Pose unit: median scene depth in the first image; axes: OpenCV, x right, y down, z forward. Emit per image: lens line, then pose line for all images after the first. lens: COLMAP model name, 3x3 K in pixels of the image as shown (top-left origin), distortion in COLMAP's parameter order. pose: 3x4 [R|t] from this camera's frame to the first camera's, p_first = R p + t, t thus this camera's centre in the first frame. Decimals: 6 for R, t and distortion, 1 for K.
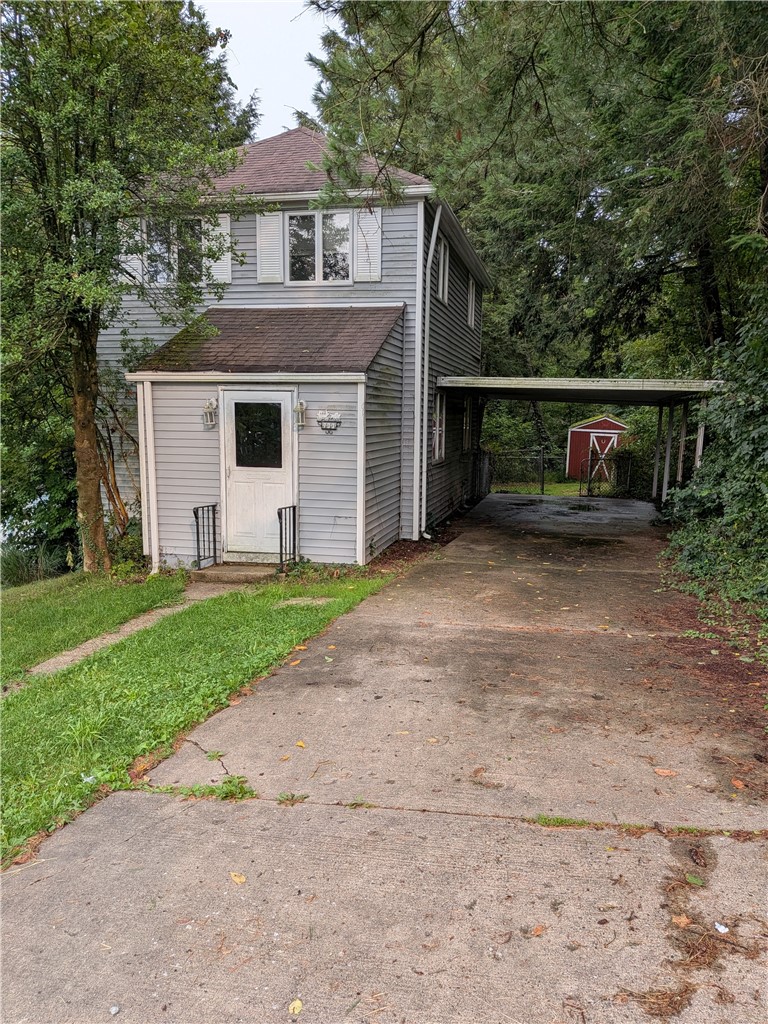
lens RADIAL K [[723.7, 0, 385.2], [0, 723.7, 514.4], [0, 0, 1]] dist [0.000305, -0.005965]
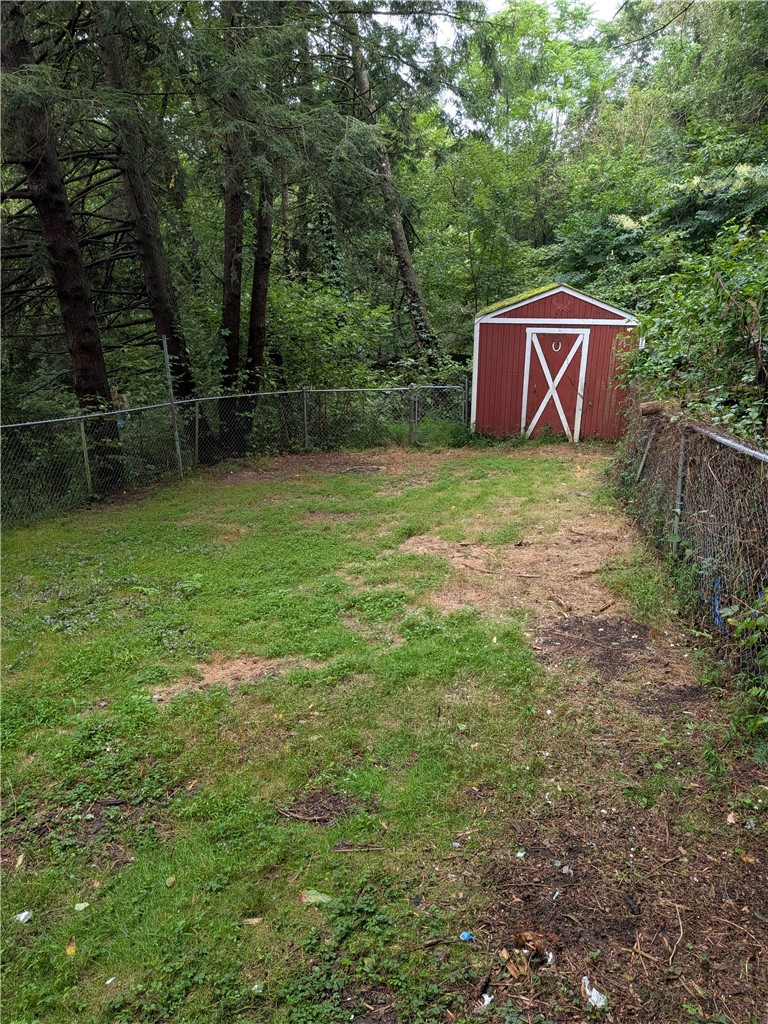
lens RADIAL K [[723.7, 0, 384.6], [0, 723.7, 511.5], [0, 0, 1]] dist [0.000305, -0.005965]
pose [[0.991278, -0.063265, 0.115606, 0.147426], [0.047610, 0.989907, 0.133480, -0.066365], [-0.122884, -0.126812, 0.984286, 0.581504]]
